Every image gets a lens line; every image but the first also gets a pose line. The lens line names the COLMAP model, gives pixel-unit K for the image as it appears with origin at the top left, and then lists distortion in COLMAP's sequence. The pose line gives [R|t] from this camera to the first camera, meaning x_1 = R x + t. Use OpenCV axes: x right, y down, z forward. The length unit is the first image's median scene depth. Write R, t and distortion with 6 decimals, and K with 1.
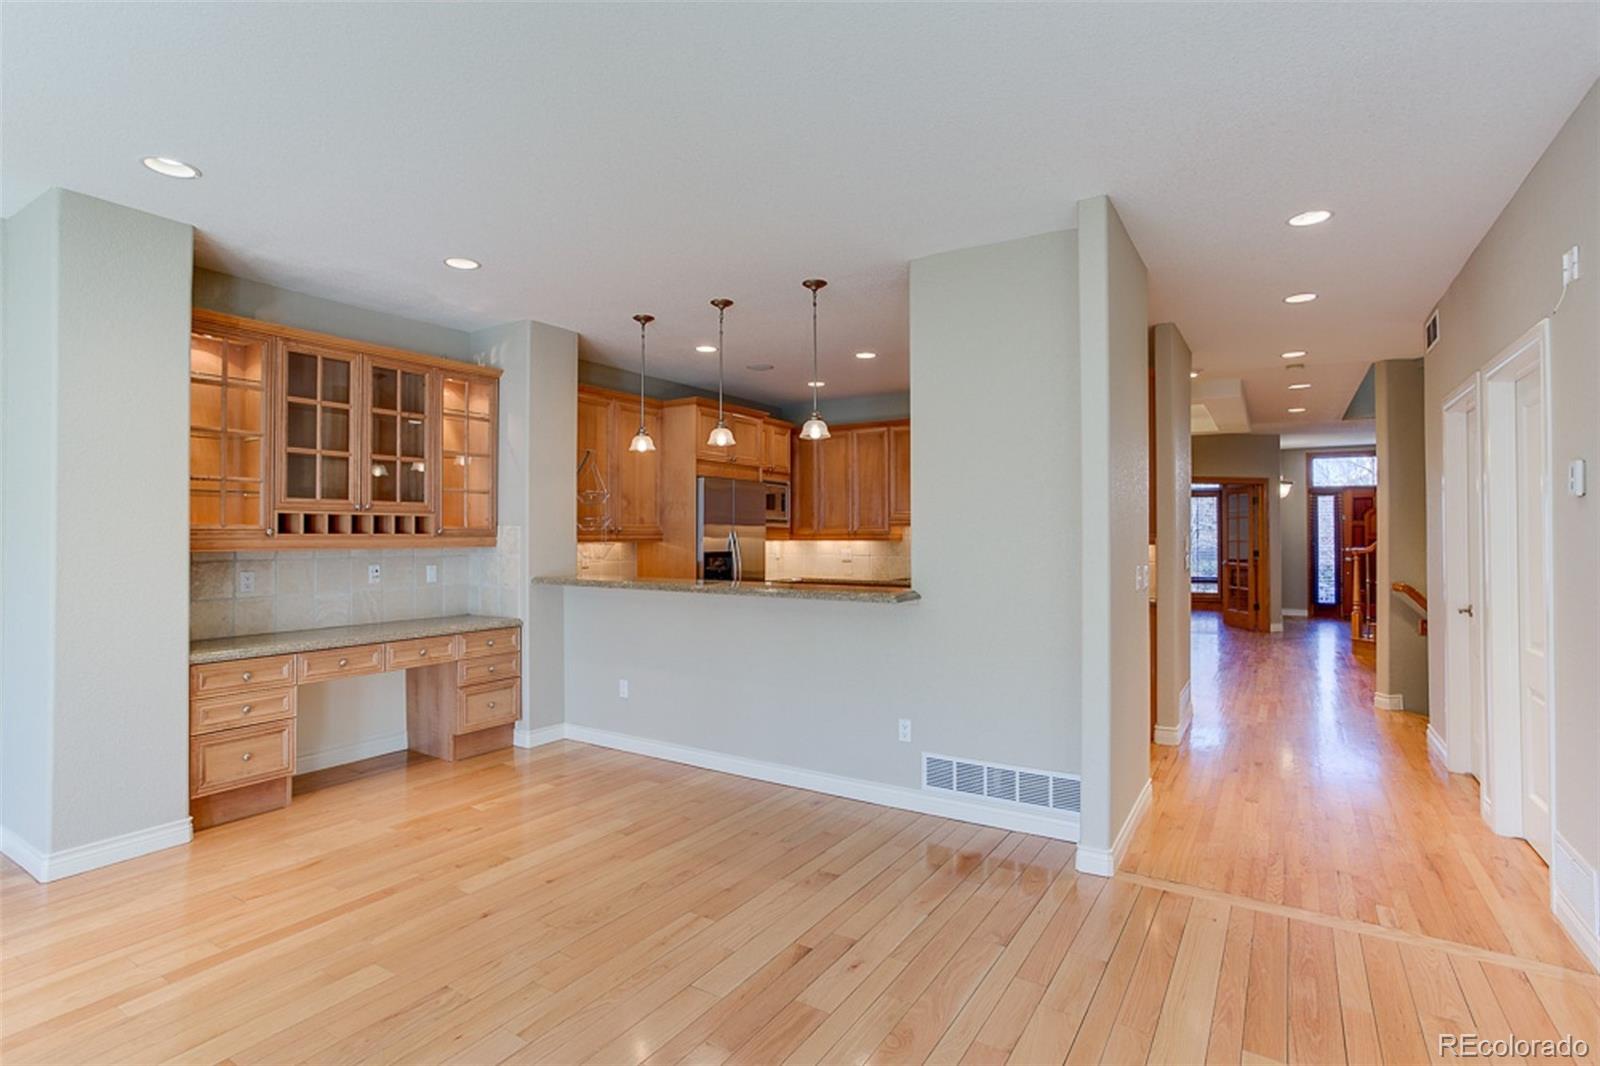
lens RADIAL K [[792.6, 0, 799.9], [0, 792.6, 524.7], [0, 0, 1]] dist [-0.040451, 0.025320]
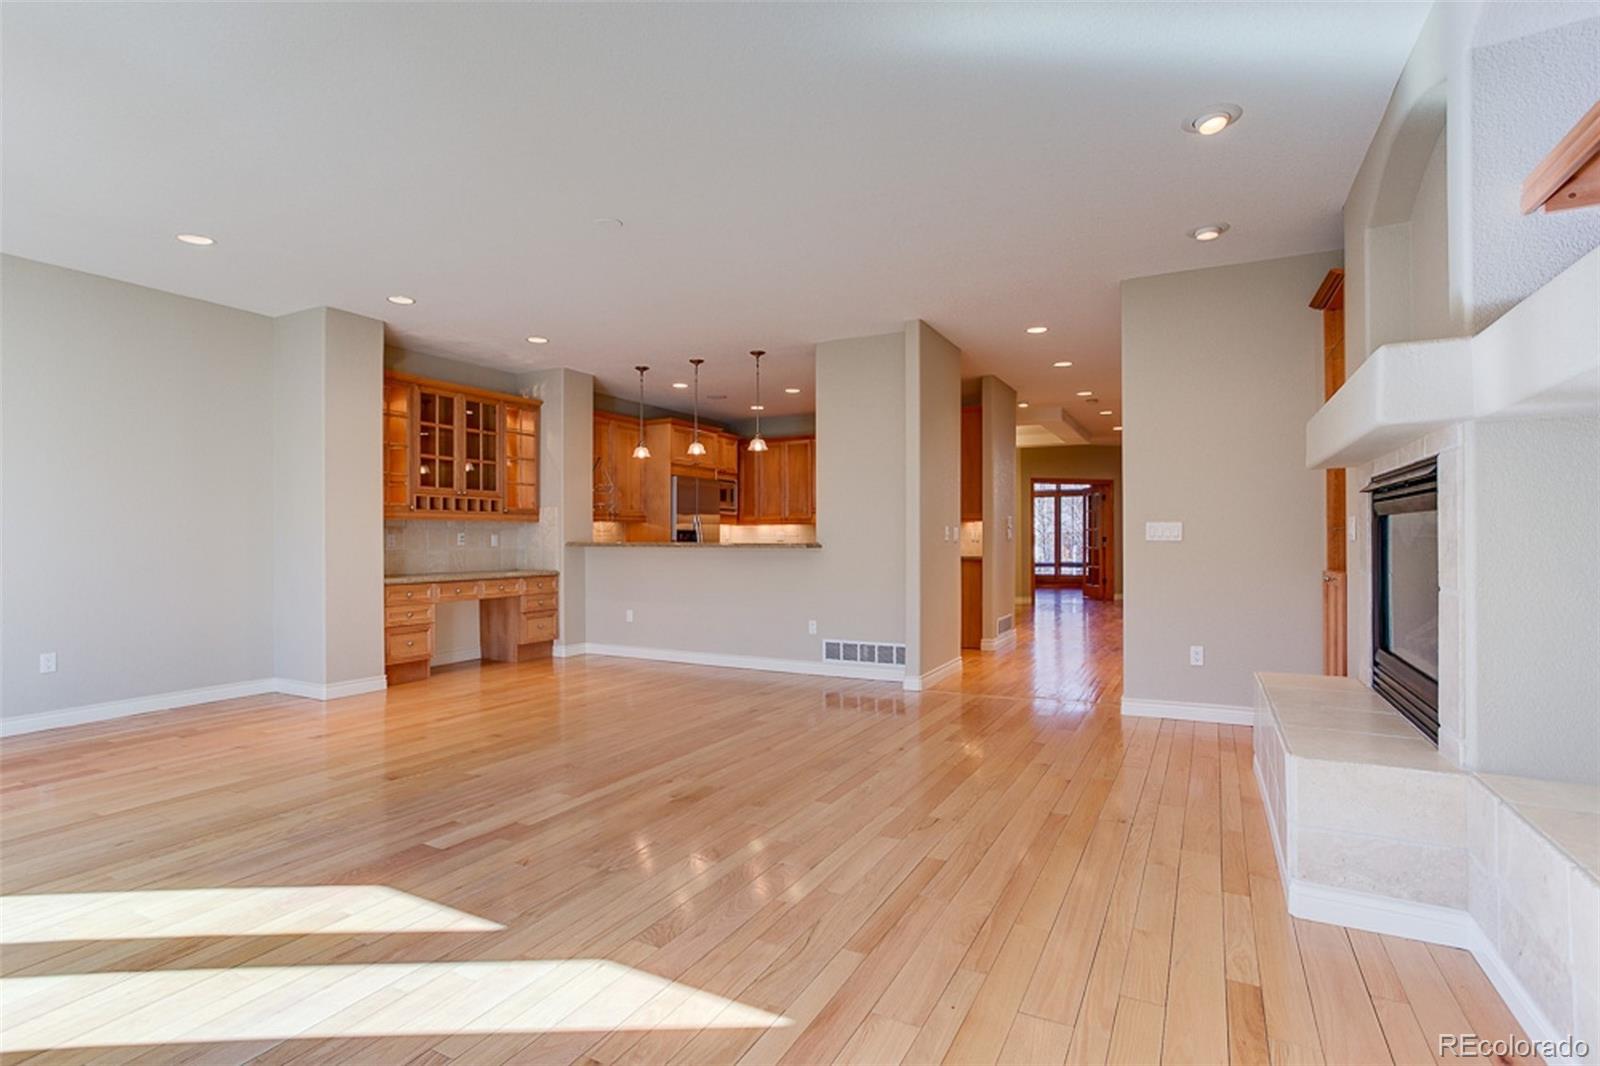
lens RADIAL K [[792.6, 0, 804.2], [0, 792.6, 522.7], [0, 0, 1]] dist [-0.040451, 0.025320]
pose [[0.996439, -0.000047, 0.084313, -0.019085], [0.000604, 0.999978, -0.006584, 0.039136], [-0.084311, 0.006612, 0.996418, -0.501807]]
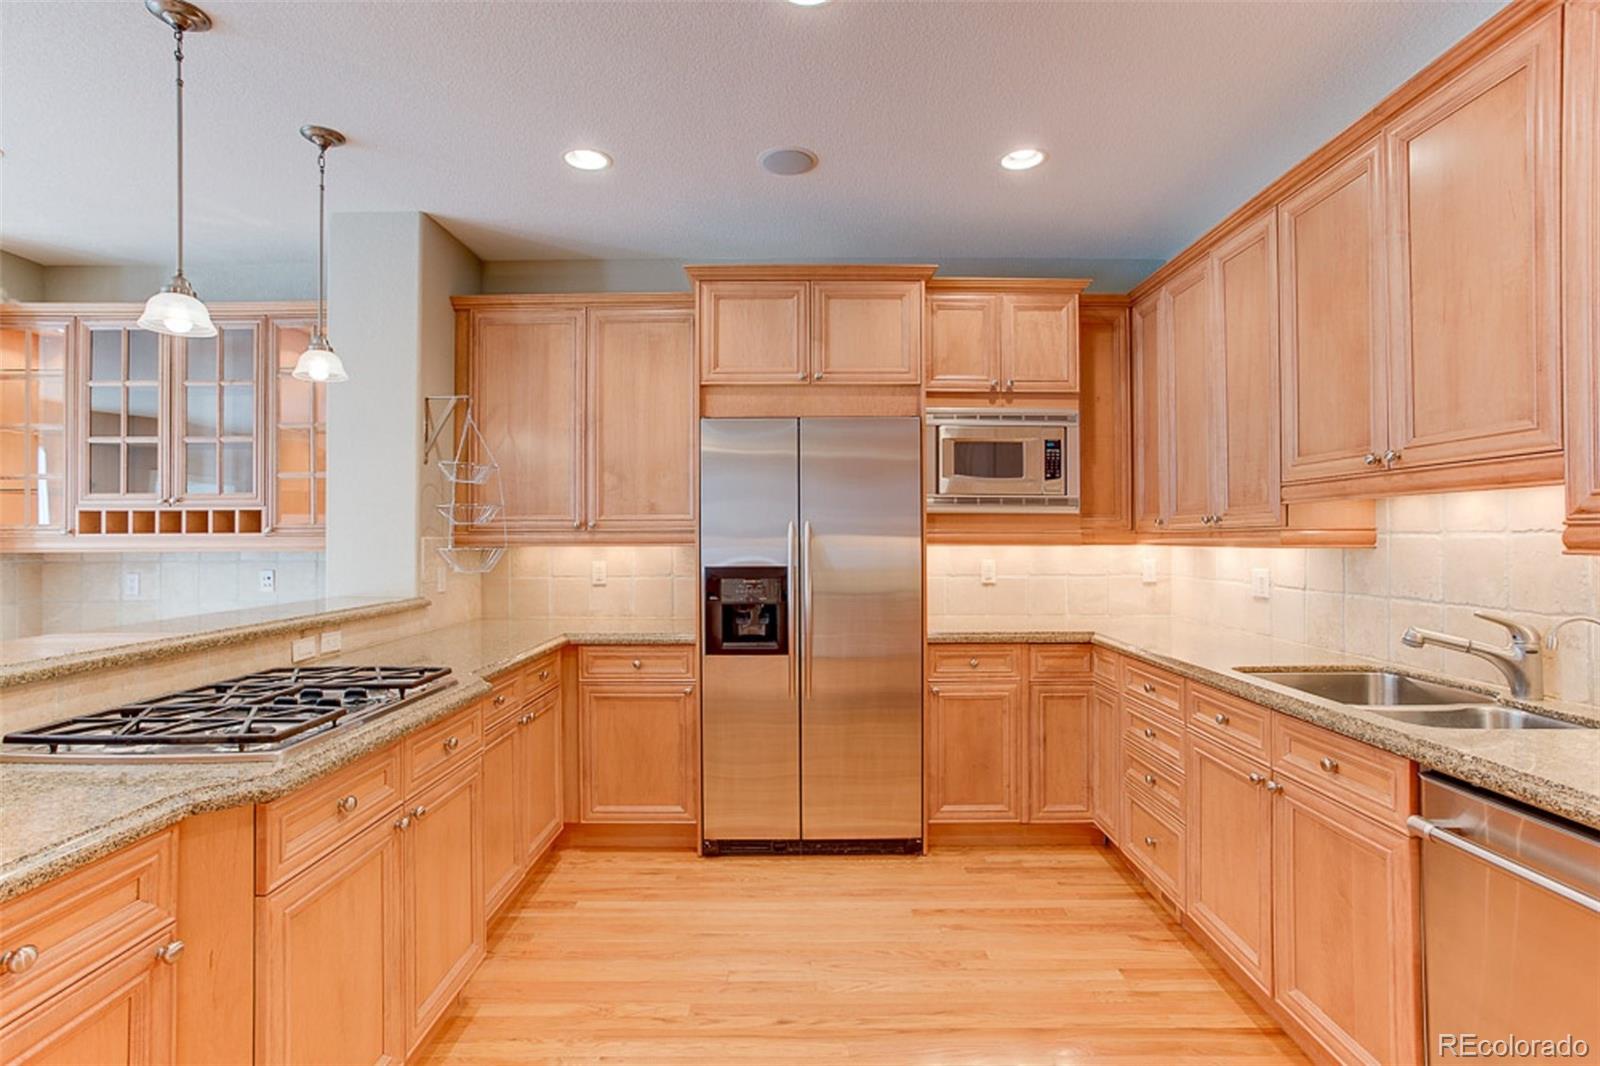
lens RADIAL K [[792.6, 0, 800.9], [0, 792.6, 534.0], [0, 0, 1]] dist [-0.040451, 0.025320]
pose [[0.525266, -0.008613, -0.850894, 0.425115], [0.012413, 0.999920, -0.002459, 0.019865], [0.850847, -0.009270, 0.525331, 0.973479]]
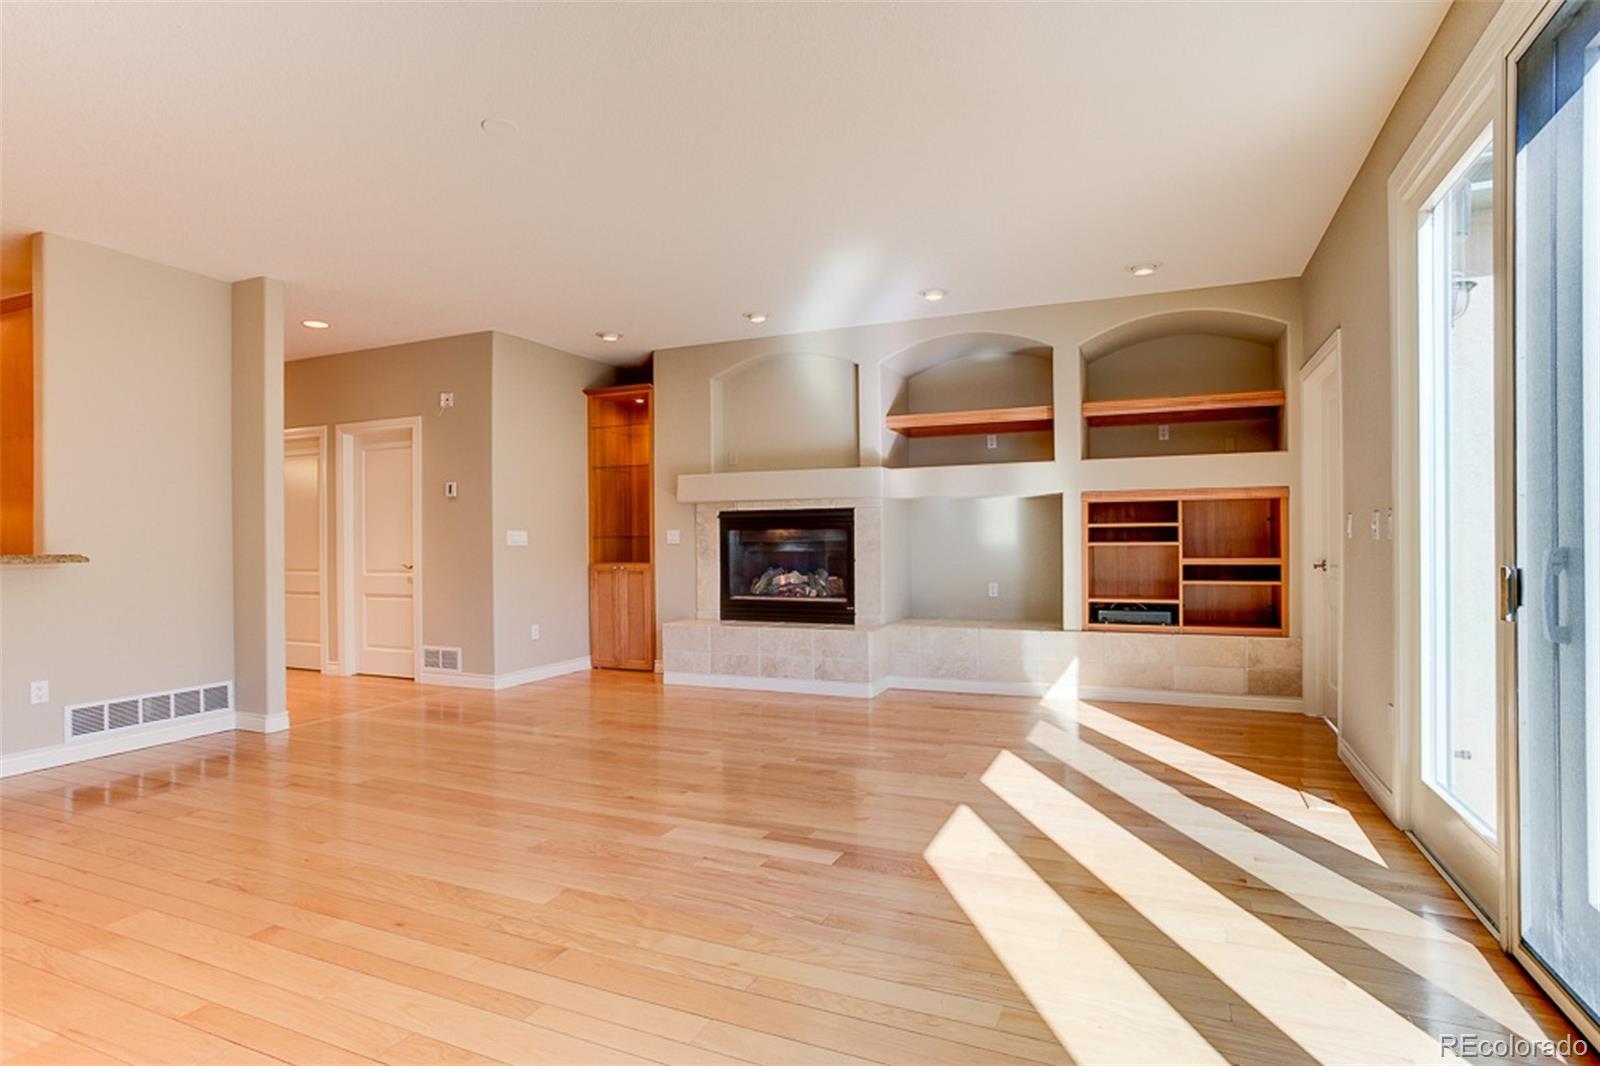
lens RADIAL K [[792.6, 0, 790.9], [0, 792.6, 529.4], [0, 0, 1]] dist [-0.040451, 0.025320]
pose [[-0.141792, 0.020062, 0.989693, -0.735078], [-0.006981, 0.999749, -0.021266, 0.055749], [-0.989872, -0.009924, -0.141617, 0.161544]]
